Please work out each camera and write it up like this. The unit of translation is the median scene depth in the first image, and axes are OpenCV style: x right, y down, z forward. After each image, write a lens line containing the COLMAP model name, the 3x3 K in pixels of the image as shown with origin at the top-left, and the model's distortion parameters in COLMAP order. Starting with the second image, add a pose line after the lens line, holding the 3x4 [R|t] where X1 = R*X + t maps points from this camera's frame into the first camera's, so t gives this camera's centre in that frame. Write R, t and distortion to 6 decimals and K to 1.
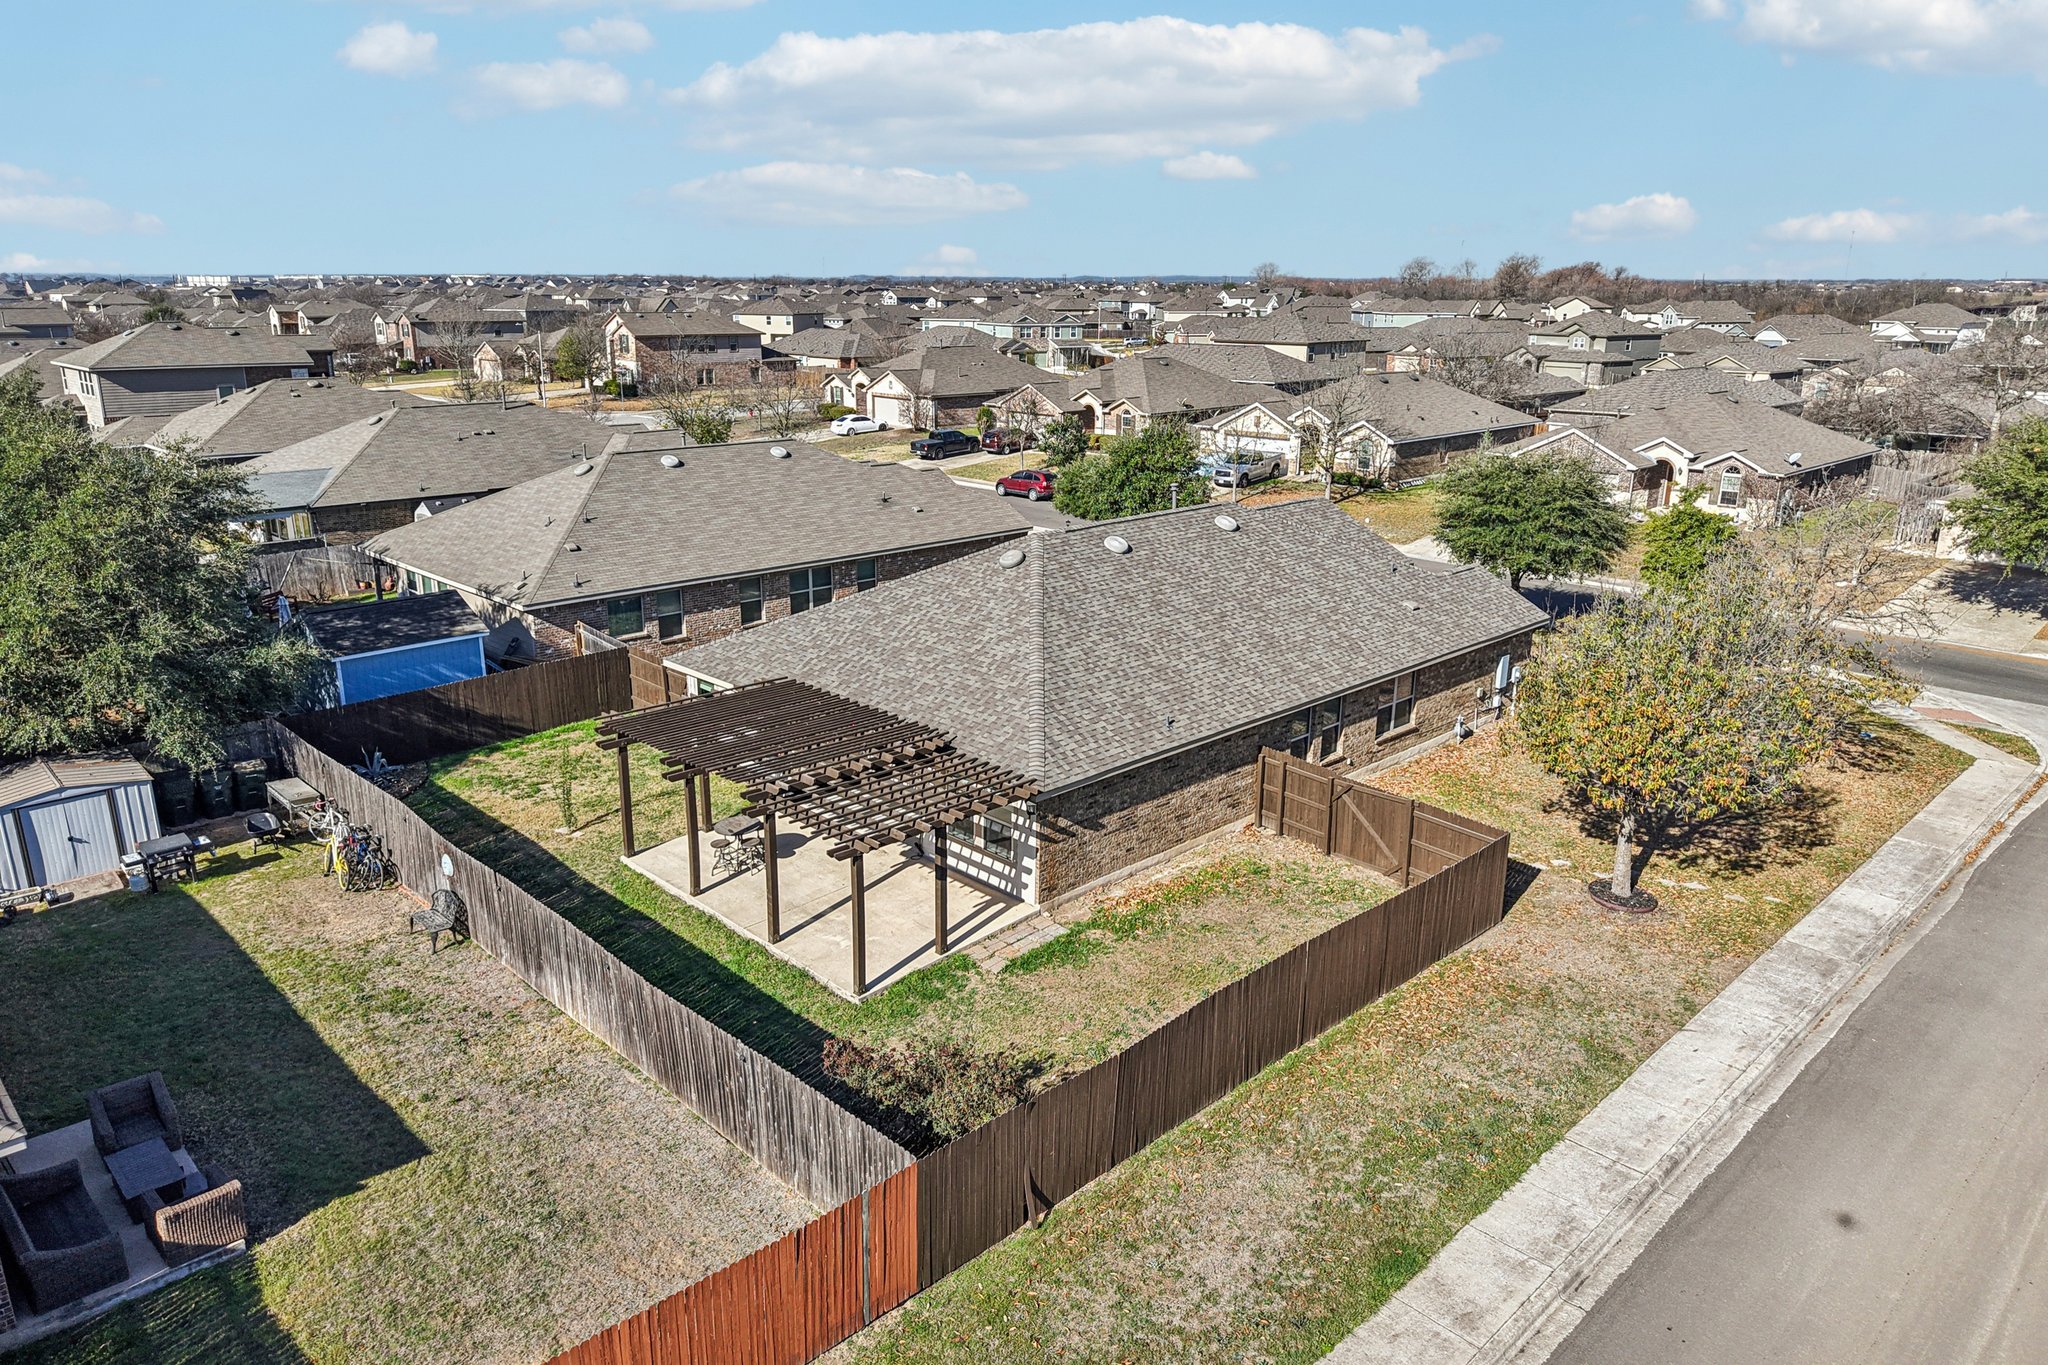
lens RADIAL K [[1376.8, 0, 1026.7], [0, 1376.8, 680.1], [0, 0, 1]] dist [0.021931, -0.021889]
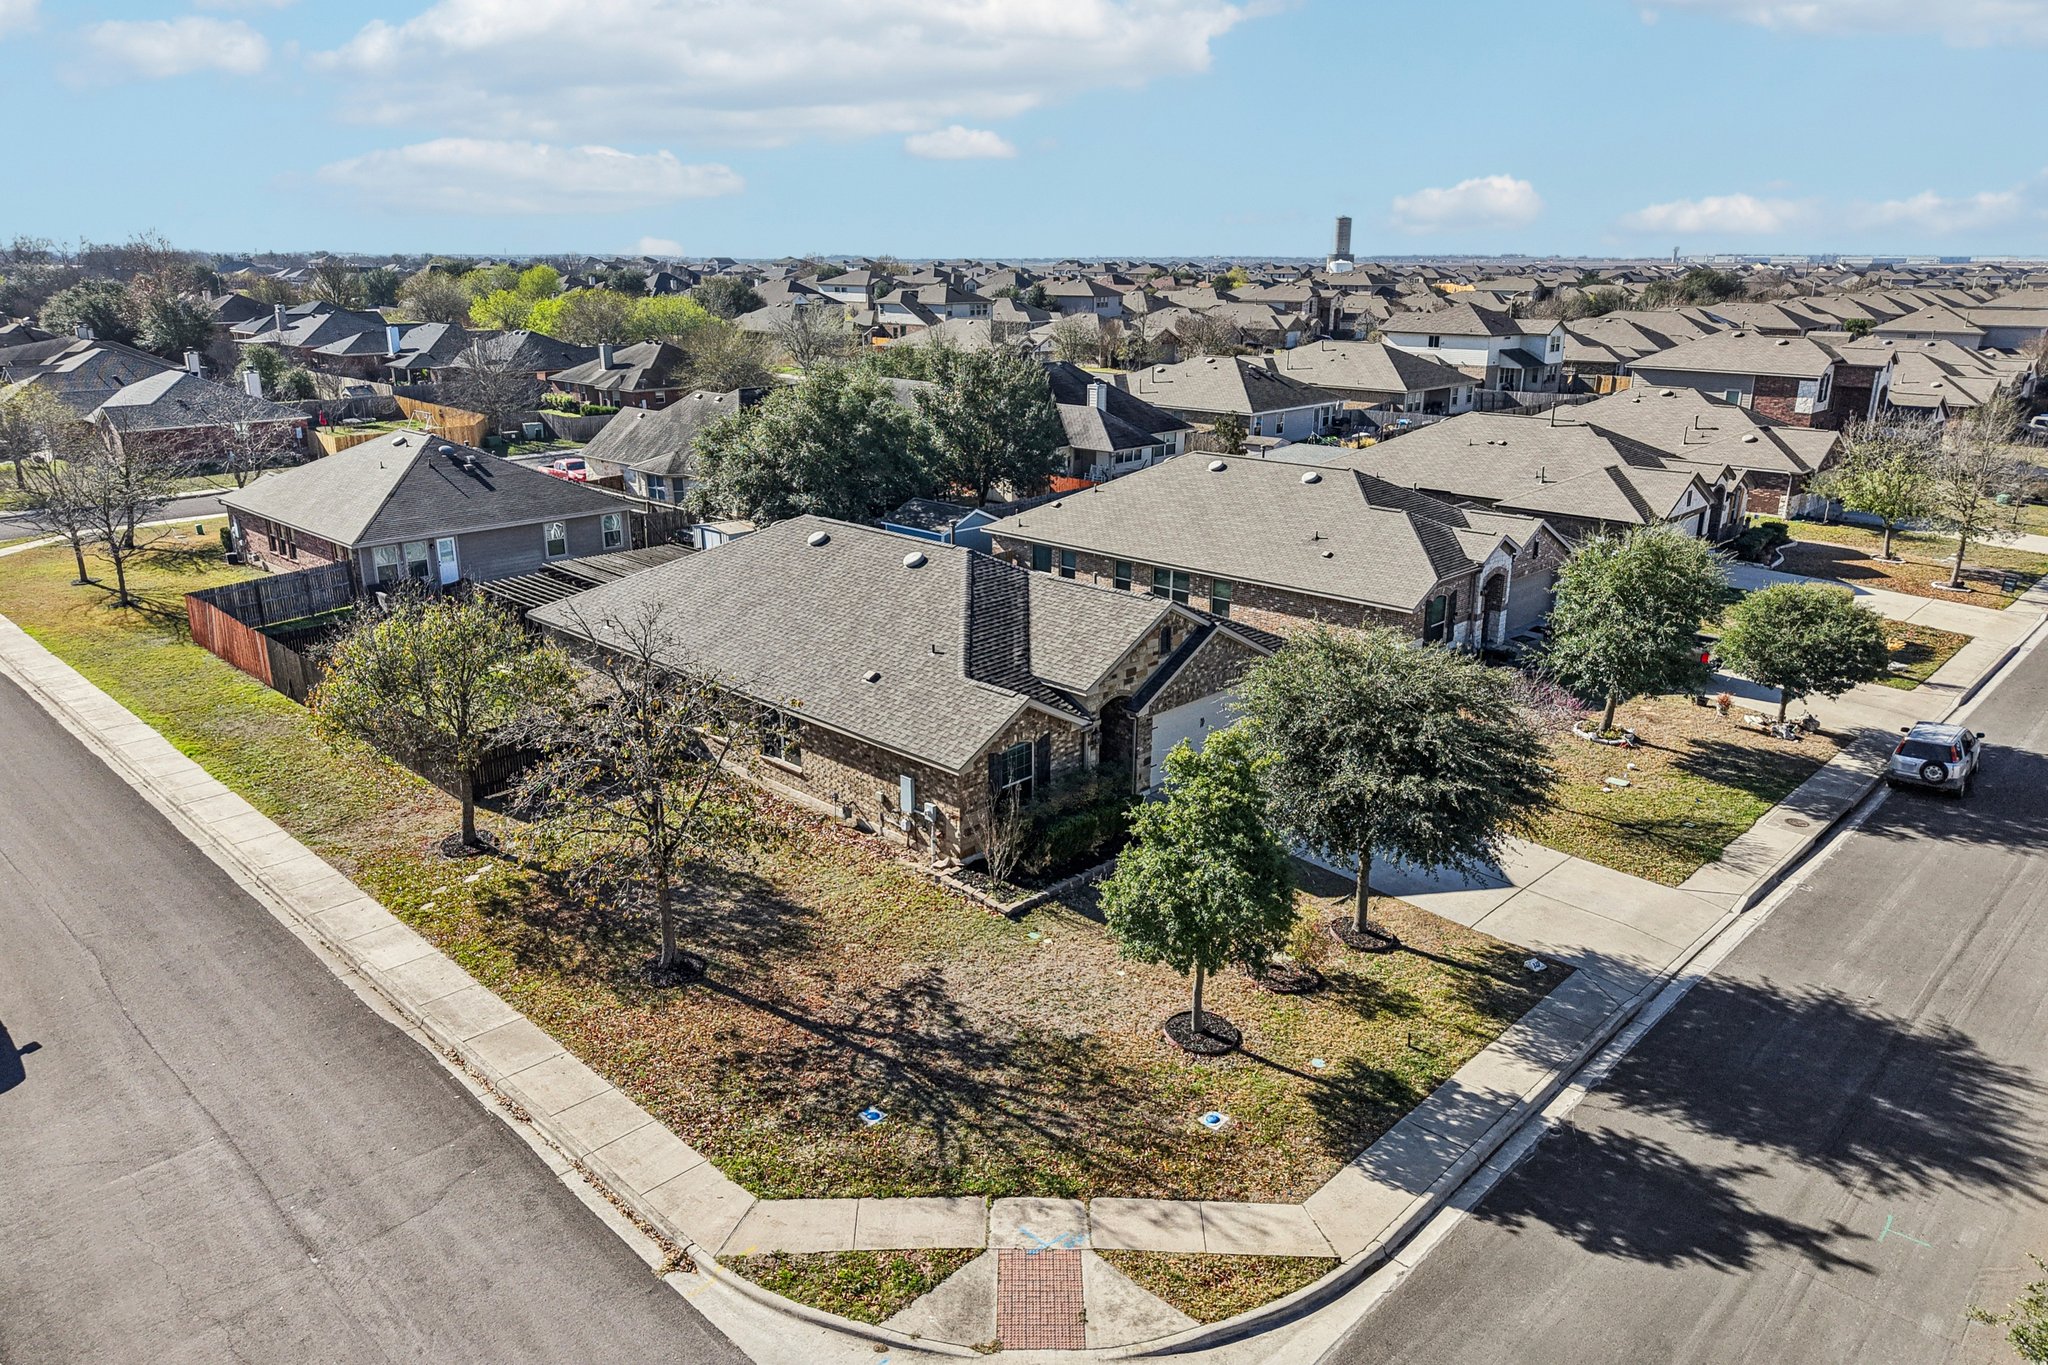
lens RADIAL K [[1358.3, 0, 1035.8], [0, 1358.3, 676.3], [0, 0, 1]] dist [0.031656, -0.001927]
pose [[0.021134, 0.275020, -0.961206, 1.536216], [-0.275547, 0.925787, 0.258828, -0.429569], [0.961055, 0.259388, 0.095347, 1.294348]]
